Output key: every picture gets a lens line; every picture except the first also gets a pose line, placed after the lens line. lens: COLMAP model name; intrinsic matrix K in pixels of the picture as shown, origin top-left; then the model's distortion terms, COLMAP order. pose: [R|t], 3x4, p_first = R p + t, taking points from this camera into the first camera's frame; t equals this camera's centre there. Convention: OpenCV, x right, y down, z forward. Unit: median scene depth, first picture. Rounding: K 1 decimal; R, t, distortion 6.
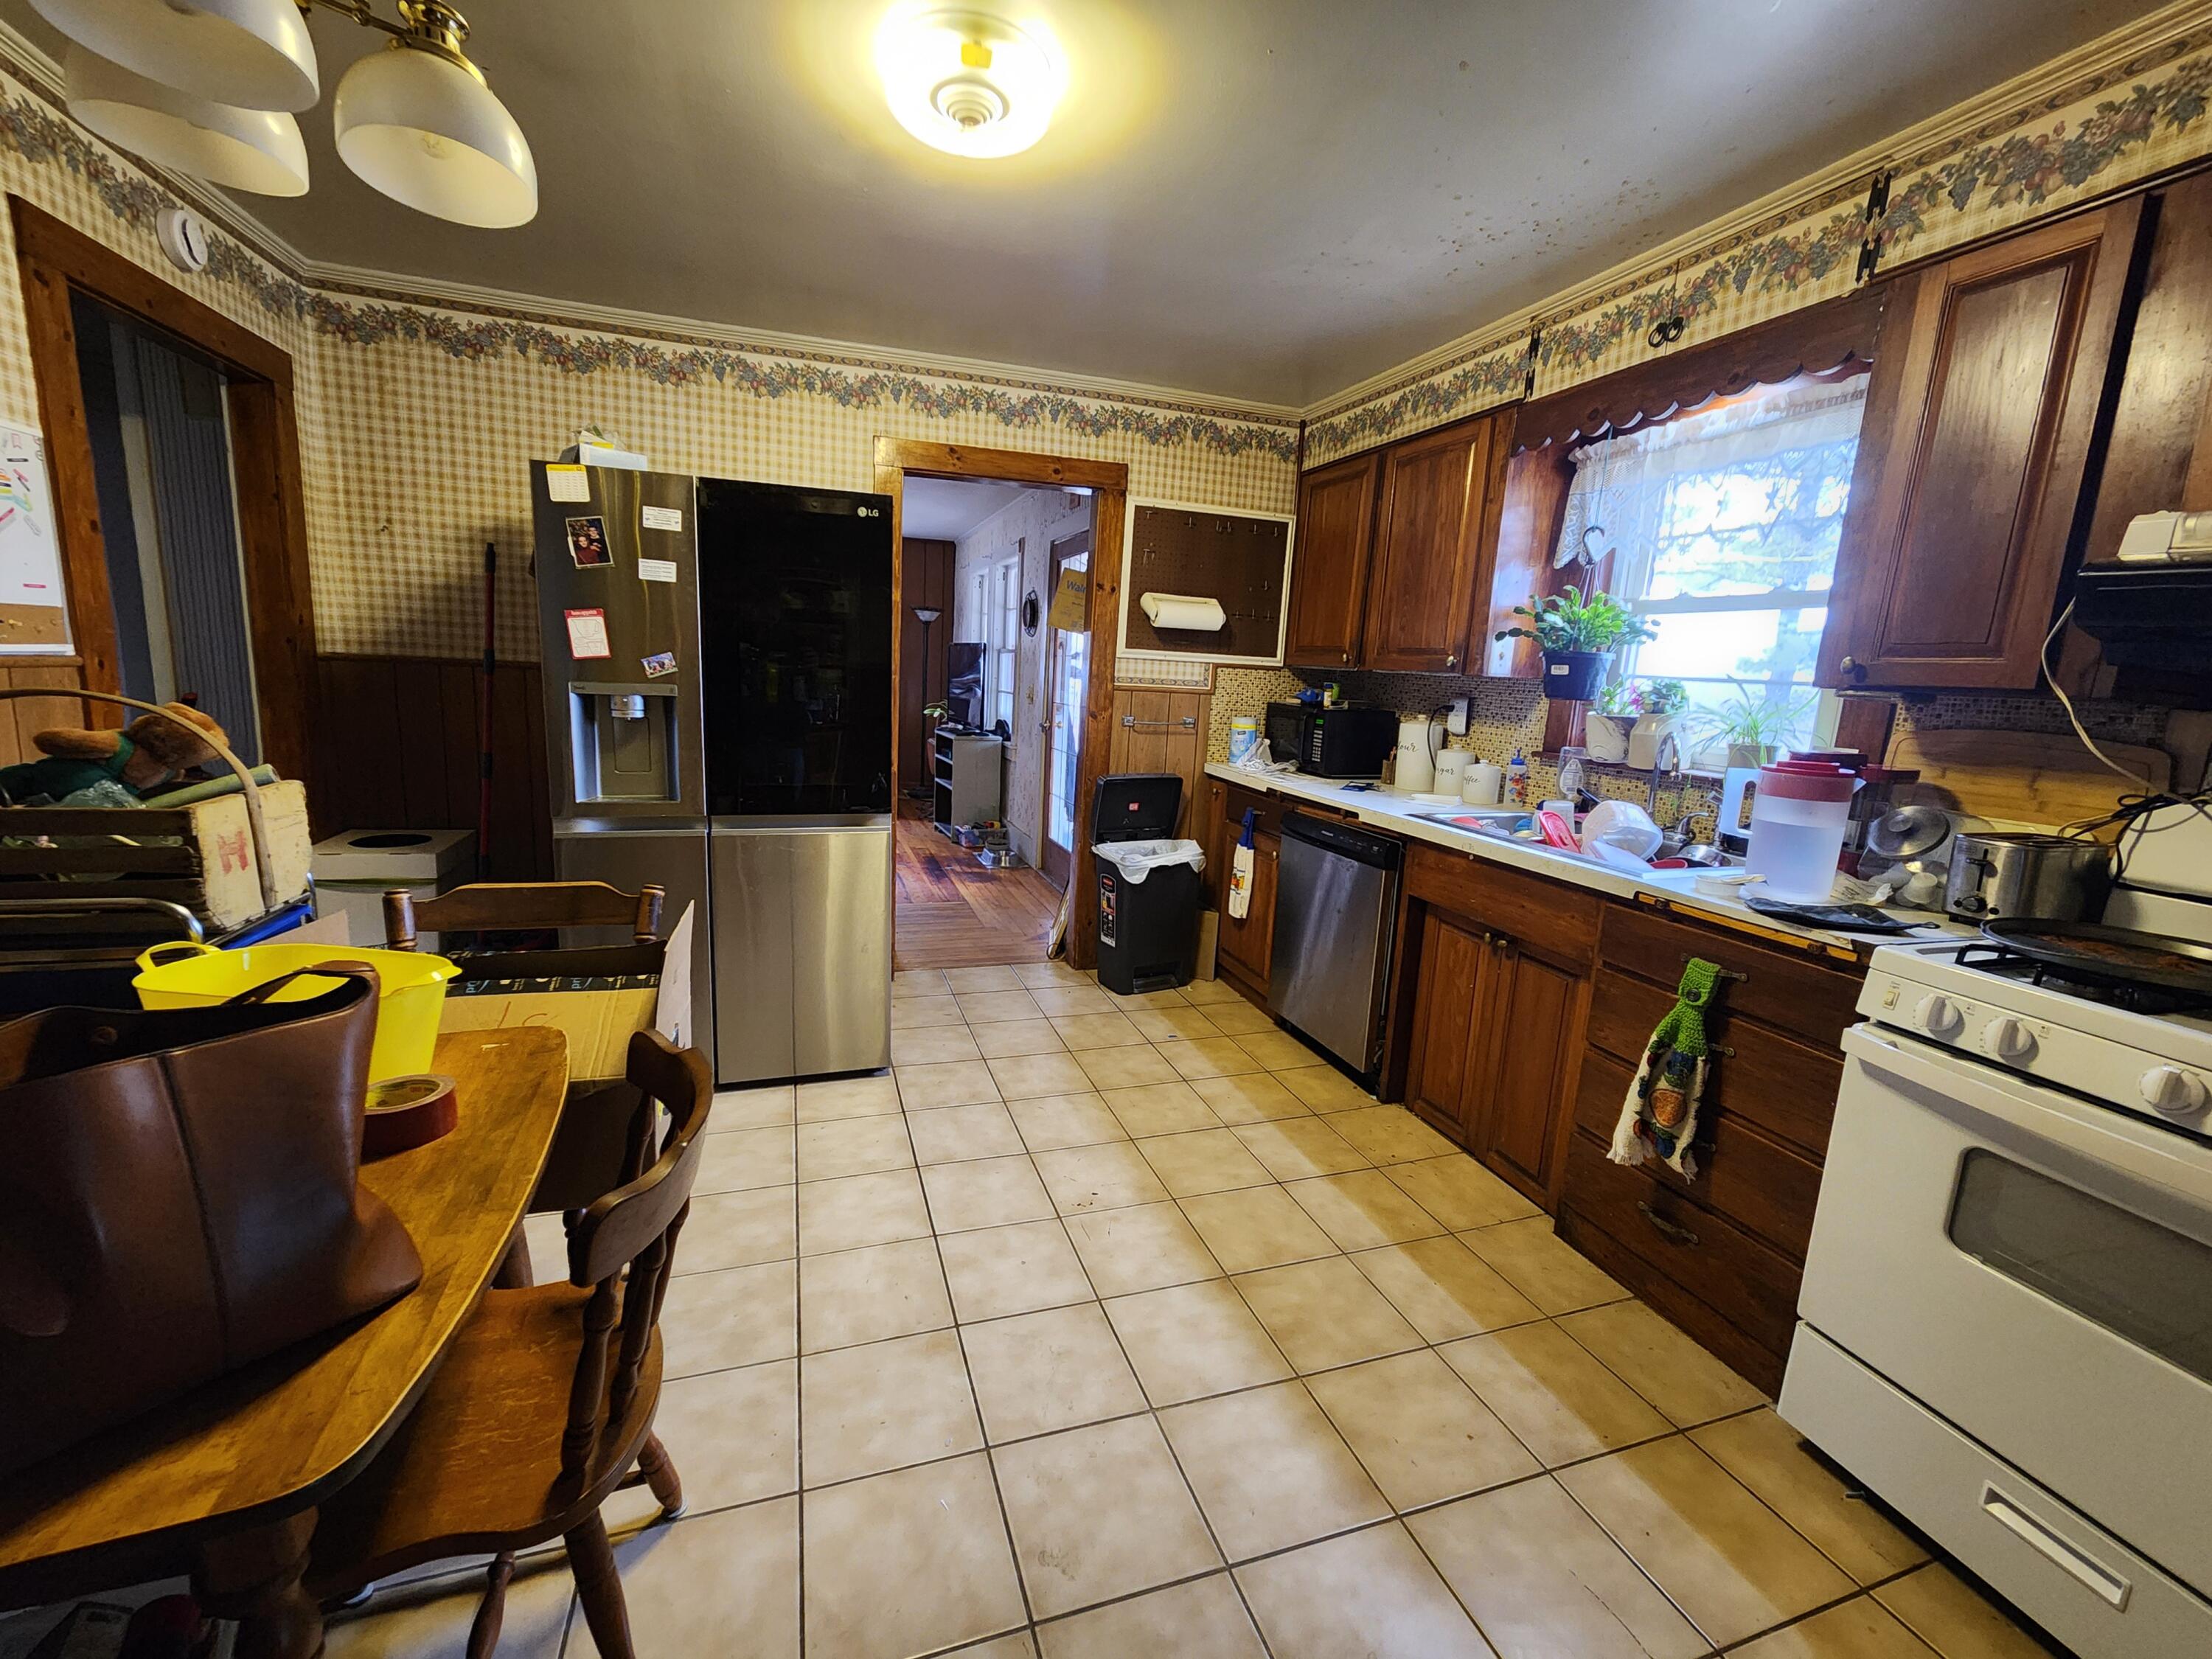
lens RADIAL K [[903.9, 0, 1083.9], [0, 903.9, 827.2], [0, 0, 1]] dist [0.004160, -0.005196]
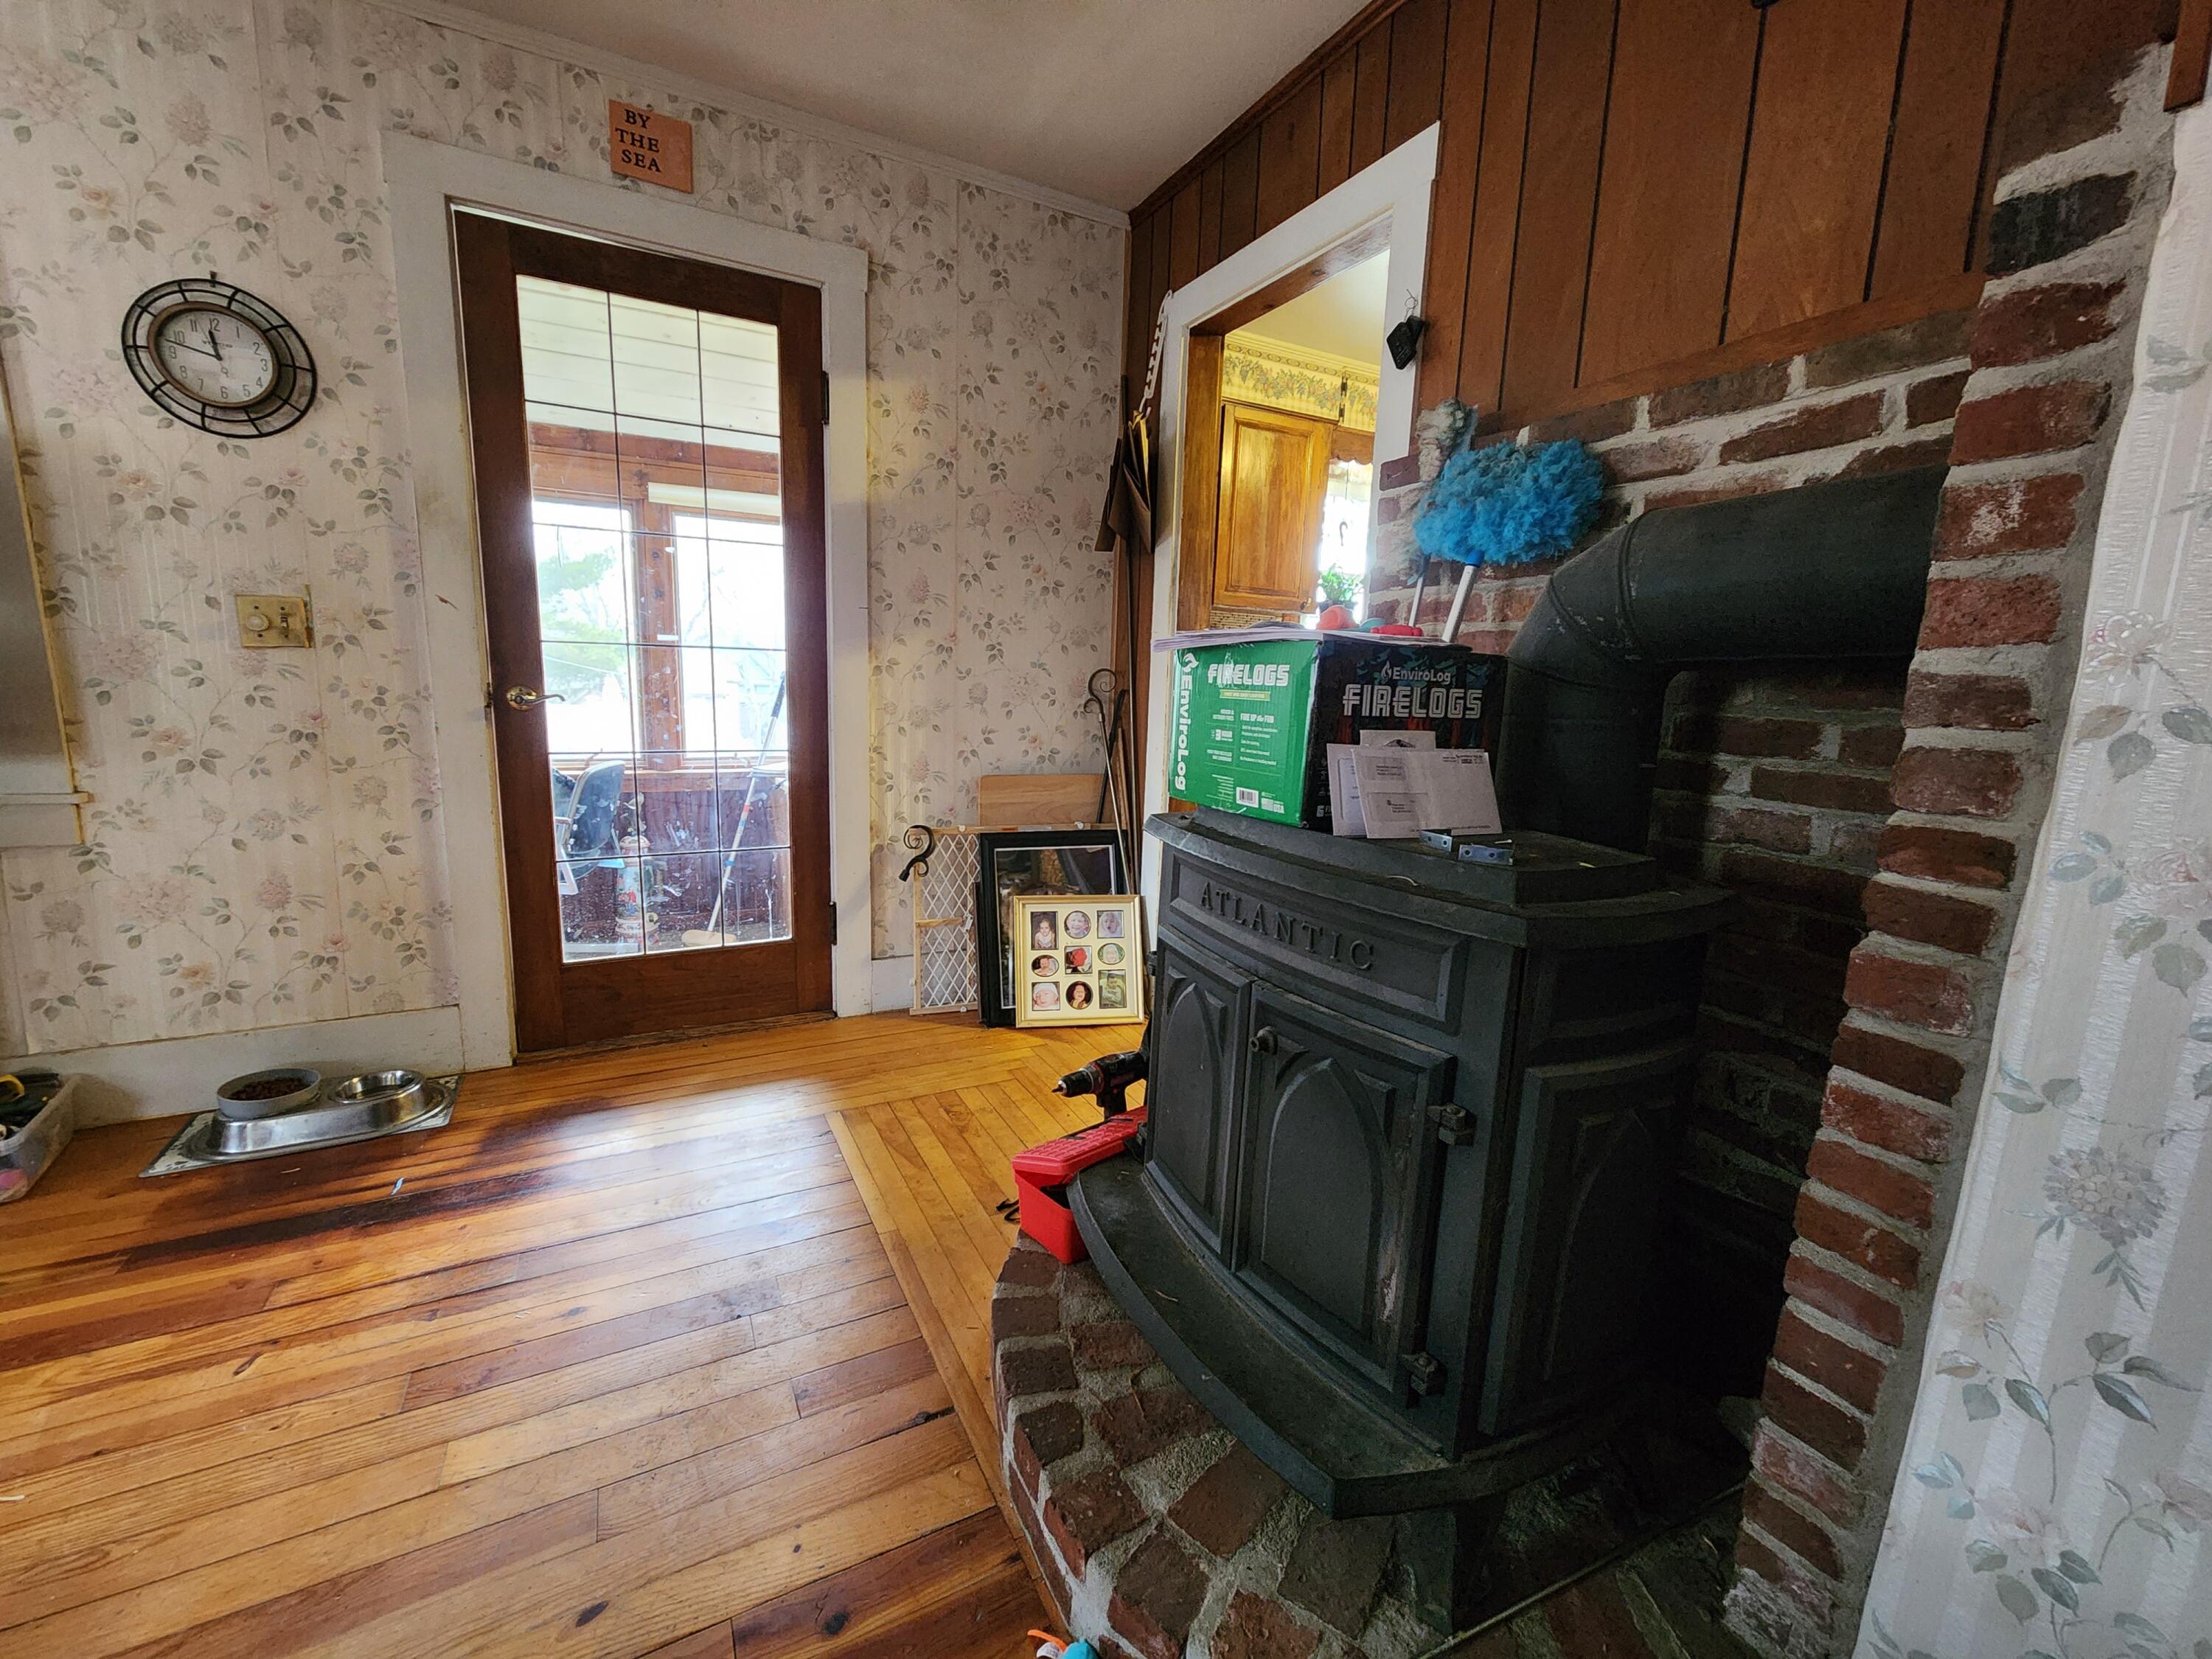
lens RADIAL K [[903.9, 0, 1083.9], [0, 903.9, 827.2], [0, 0, 1]] dist [0.004160, -0.005196]
pose [[-0.147363, -0.173766, 0.973699, -1.058294], [0.153496, 0.968502, 0.196069, -0.213402], [-0.977099, 0.178352, -0.116049, 1.842043]]
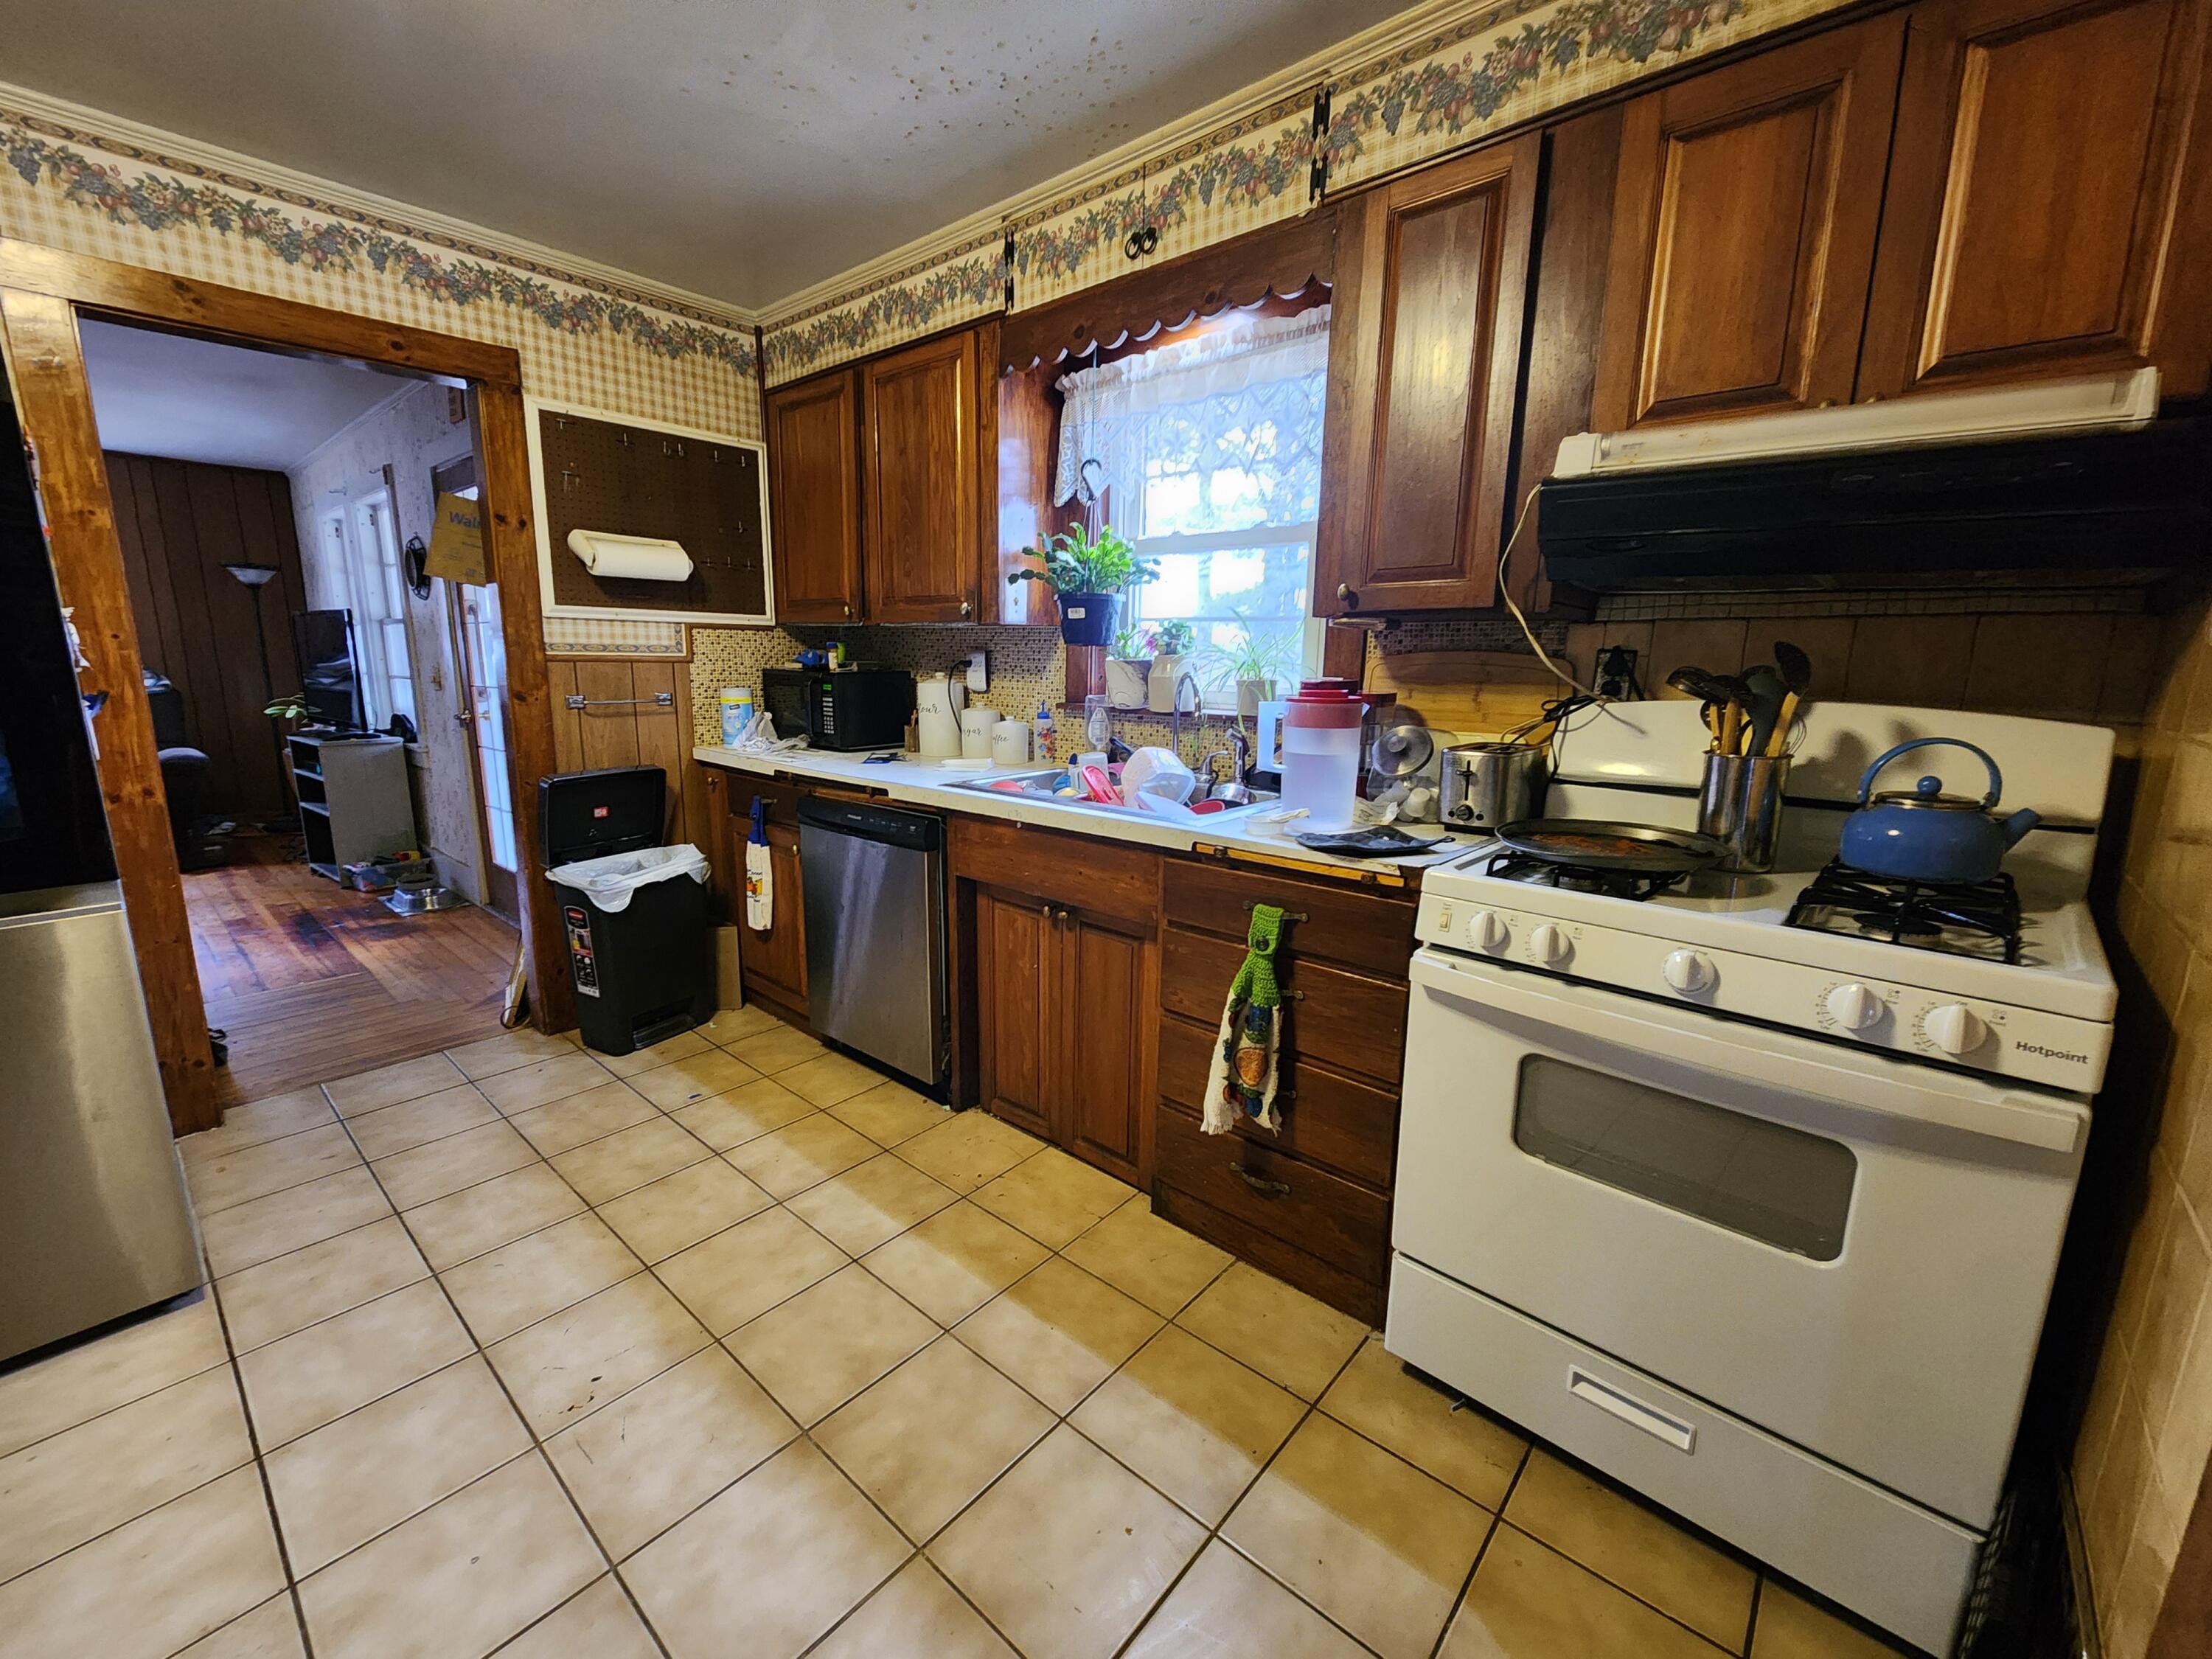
lens RADIAL K [[903.9, 0, 1083.9], [0, 903.9, 827.2], [0, 0, 1]] dist [0.004160, -0.005196]
pose [[0.862460, -0.133539, 0.488191, 0.050877], [0.119538, 0.991021, 0.059901, -0.010751], [-0.491807, 0.006695, 0.870679, 0.200786]]
